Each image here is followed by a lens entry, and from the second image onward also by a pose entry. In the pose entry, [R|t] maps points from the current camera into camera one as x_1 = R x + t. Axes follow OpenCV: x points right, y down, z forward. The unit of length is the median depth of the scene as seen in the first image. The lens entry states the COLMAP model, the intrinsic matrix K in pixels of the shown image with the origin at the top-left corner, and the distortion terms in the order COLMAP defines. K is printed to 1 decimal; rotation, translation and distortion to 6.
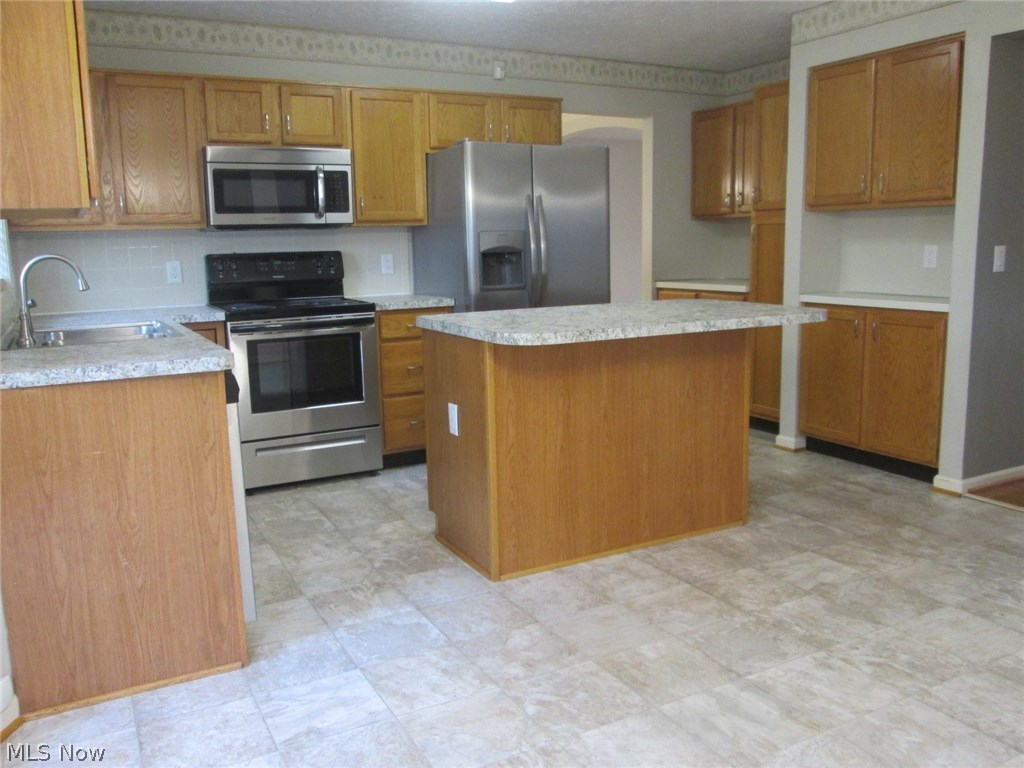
lens RADIAL K [[855.5, 0, 514.3], [0, 855.5, 384.1], [0, 0, 1]] dist [-0.061739, 0.046067]
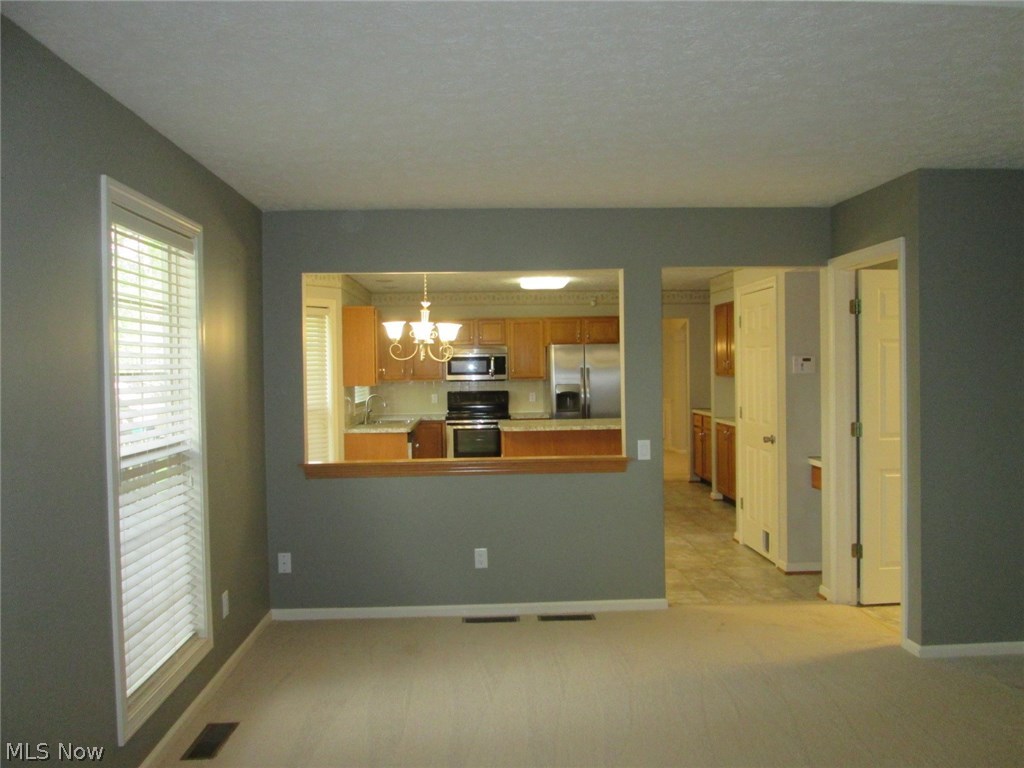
lens RADIAL K [[855.5, 0, 509.0], [0, 855.5, 379.2], [0, 0, 1]] dist [-0.061739, 0.046067]
pose [[0.898517, 0.016296, -0.438637, 0.889550], [-0.076307, 0.989893, -0.119534, 0.086994], [0.432256, 0.140874, 0.890679, -1.104991]]
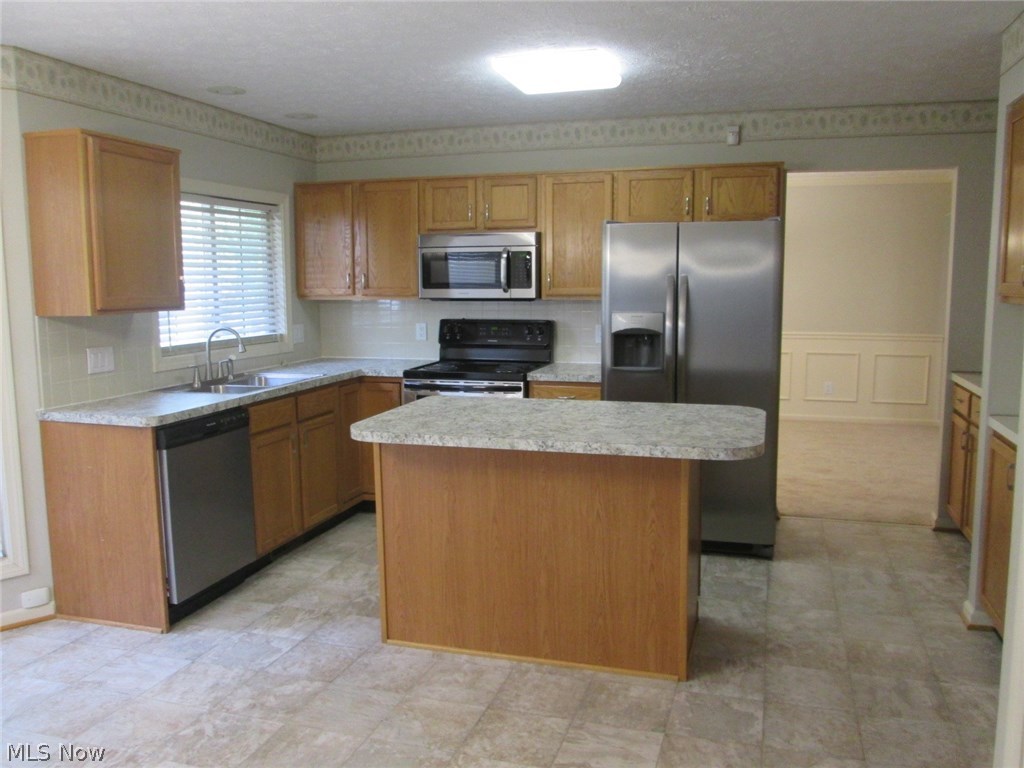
lens RADIAL K [[855.5, 0, 510.8], [0, 855.5, 380.2], [0, 0, 1]] dist [-0.061739, 0.046067]
pose [[0.698709, 0.103175, -0.707927, 0.647146], [-0.123431, 0.992092, 0.022767, -0.118301], [0.704678, 0.071473, 0.705918, 0.235502]]
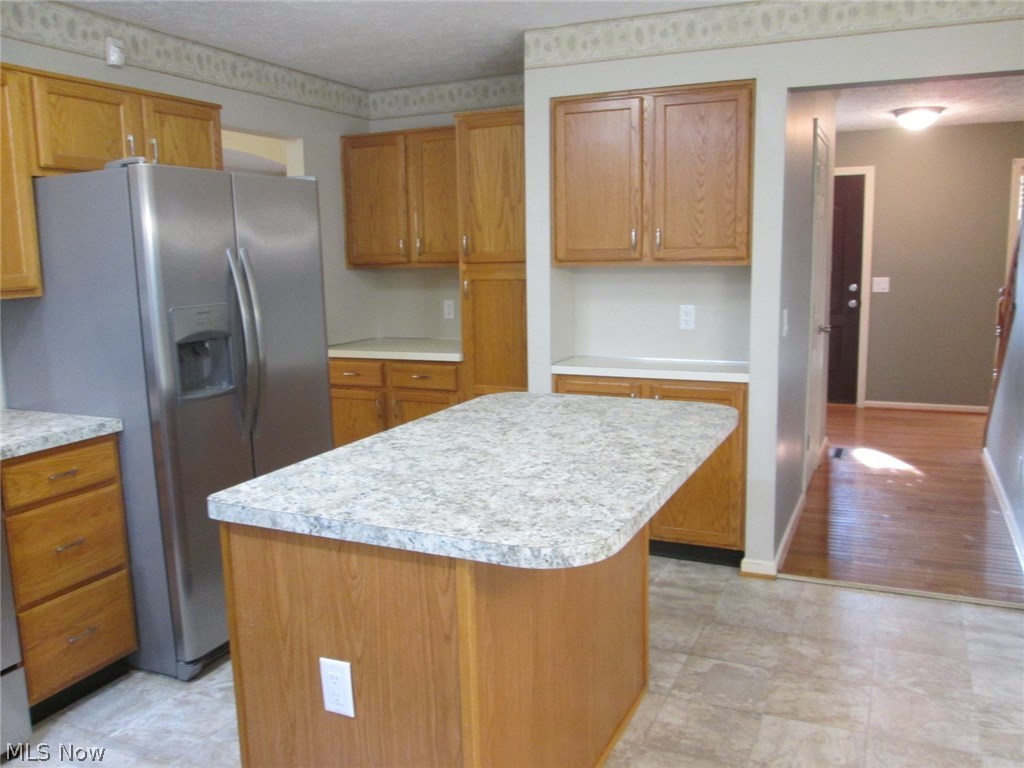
lens RADIAL K [[855.5, 0, 520.6], [0, 855.5, 383.6], [0, 0, 1]] dist [-0.061739, 0.046067]
pose [[0.799908, -0.087996, 0.593636, -0.225485], [0.102405, 0.994698, 0.009459, -0.115287], [-0.591321, 0.053225, 0.804678, 0.394154]]
